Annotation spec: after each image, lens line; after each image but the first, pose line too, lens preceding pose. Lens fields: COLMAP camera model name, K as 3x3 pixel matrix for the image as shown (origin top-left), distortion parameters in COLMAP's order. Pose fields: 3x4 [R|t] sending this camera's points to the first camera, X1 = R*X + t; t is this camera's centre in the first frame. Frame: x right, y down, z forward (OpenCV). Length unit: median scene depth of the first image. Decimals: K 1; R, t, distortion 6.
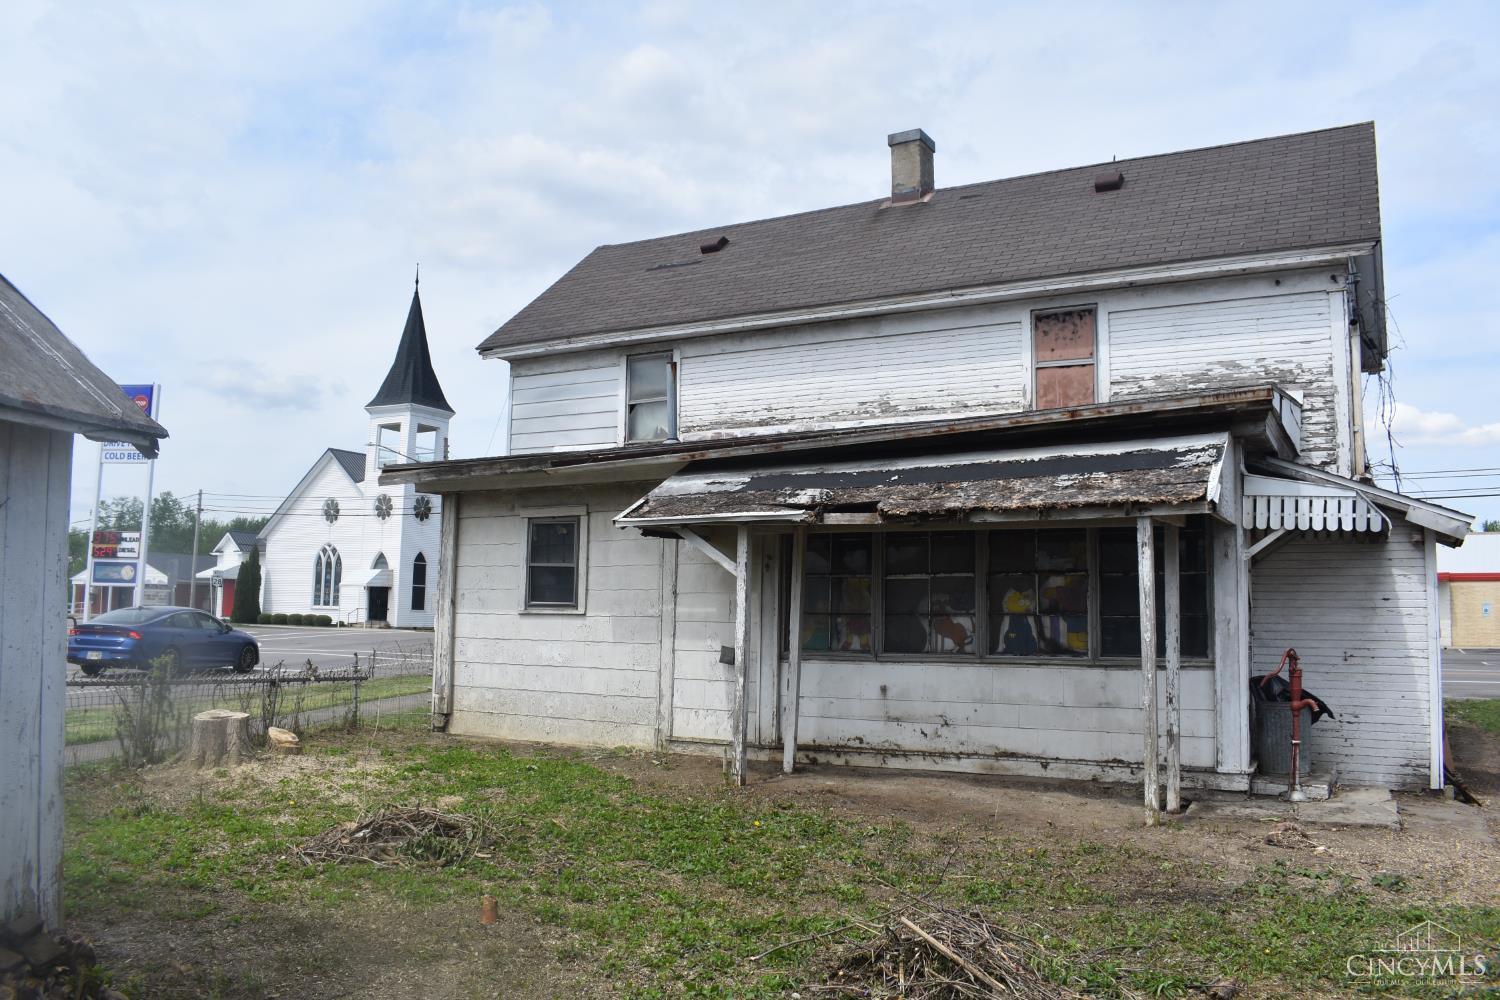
lens RADIAL K [[1178.3, 0, 752.2], [0, 1178.3, 493.5], [0, 0, 1]] dist [-0.087655, 0.005833]
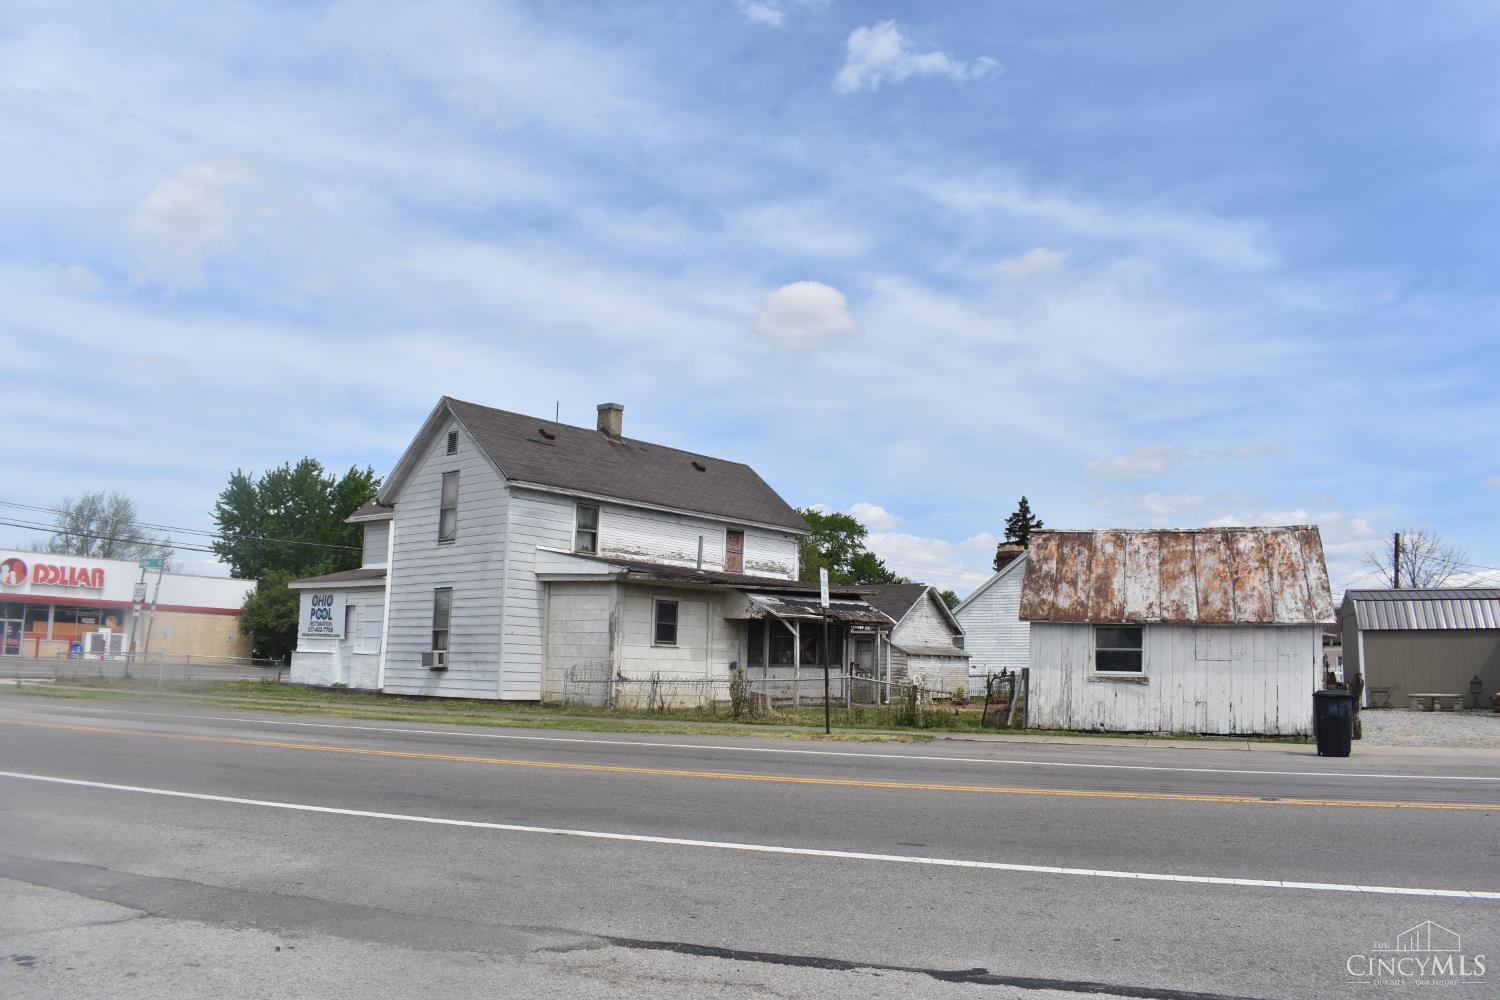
lens RADIAL K [[1178.3, 0, 751.3], [0, 1178.3, 497.8], [0, 0, 1]] dist [-0.087655, 0.005833]
pose [[0.194709, 0.132826, 0.971826, -2.381456], [-0.124087, 0.986164, -0.109924, 0.055090], [-0.972980, -0.099188, 0.208497, 0.461717]]
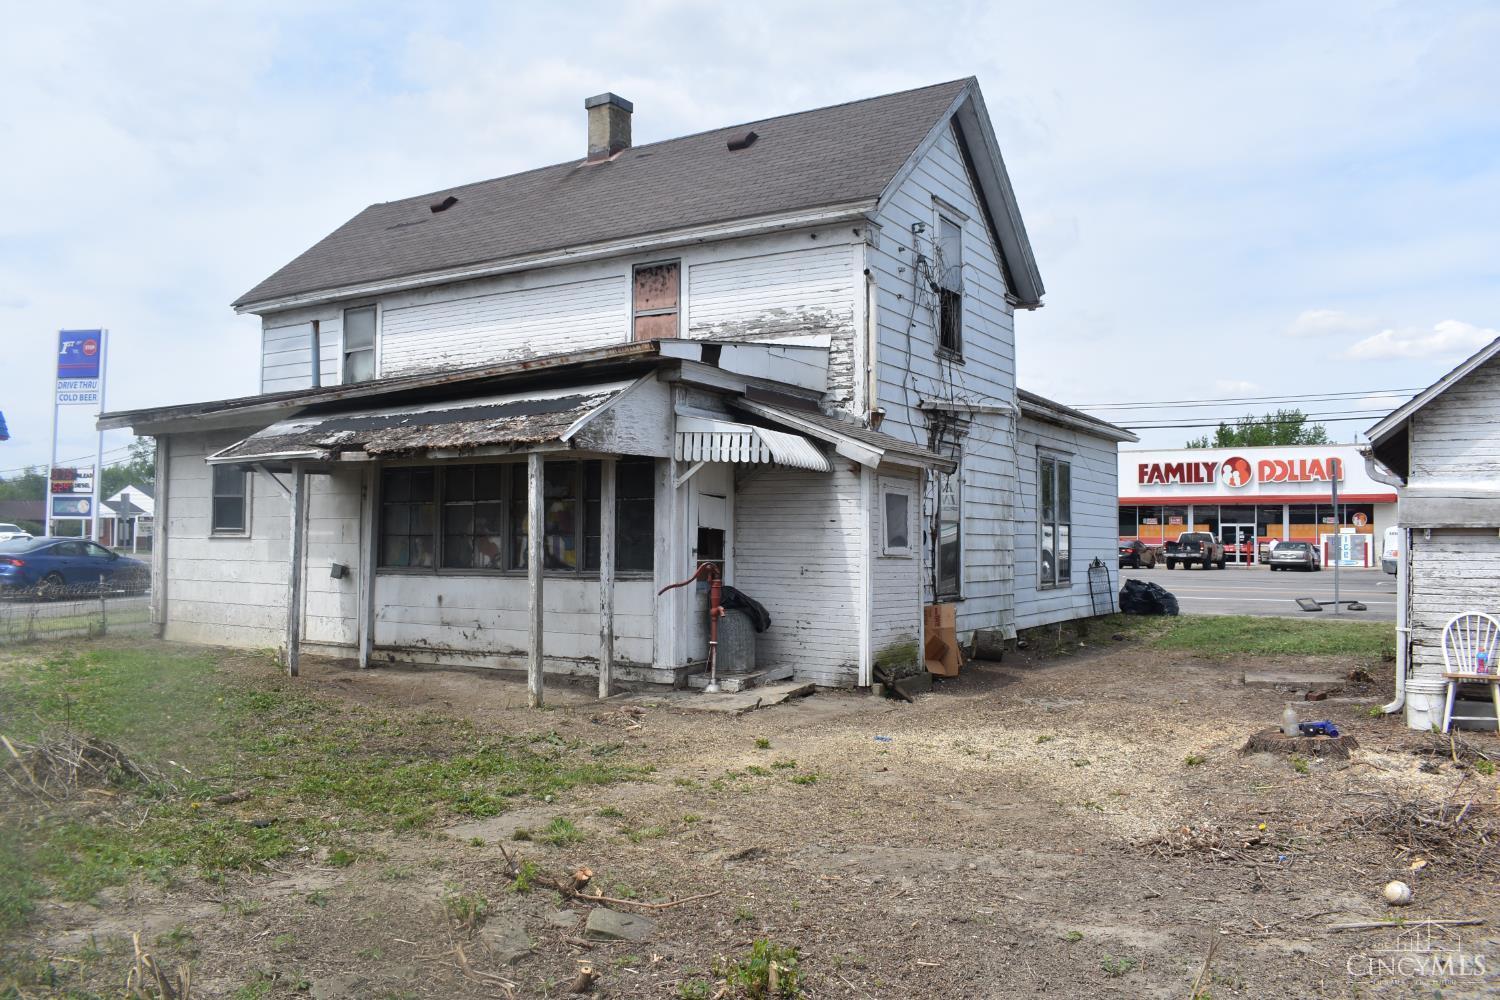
lens RADIAL K [[1178.3, 0, 749.9], [0, 1178.3, 497.2], [0, 0, 1]] dist [-0.087655, 0.005833]
pose [[0.998979, -0.010321, -0.043981, 0.427880], [0.013226, 0.997713, 0.066281, -0.008288], [0.043197, -0.066795, 0.996831, -0.138884]]
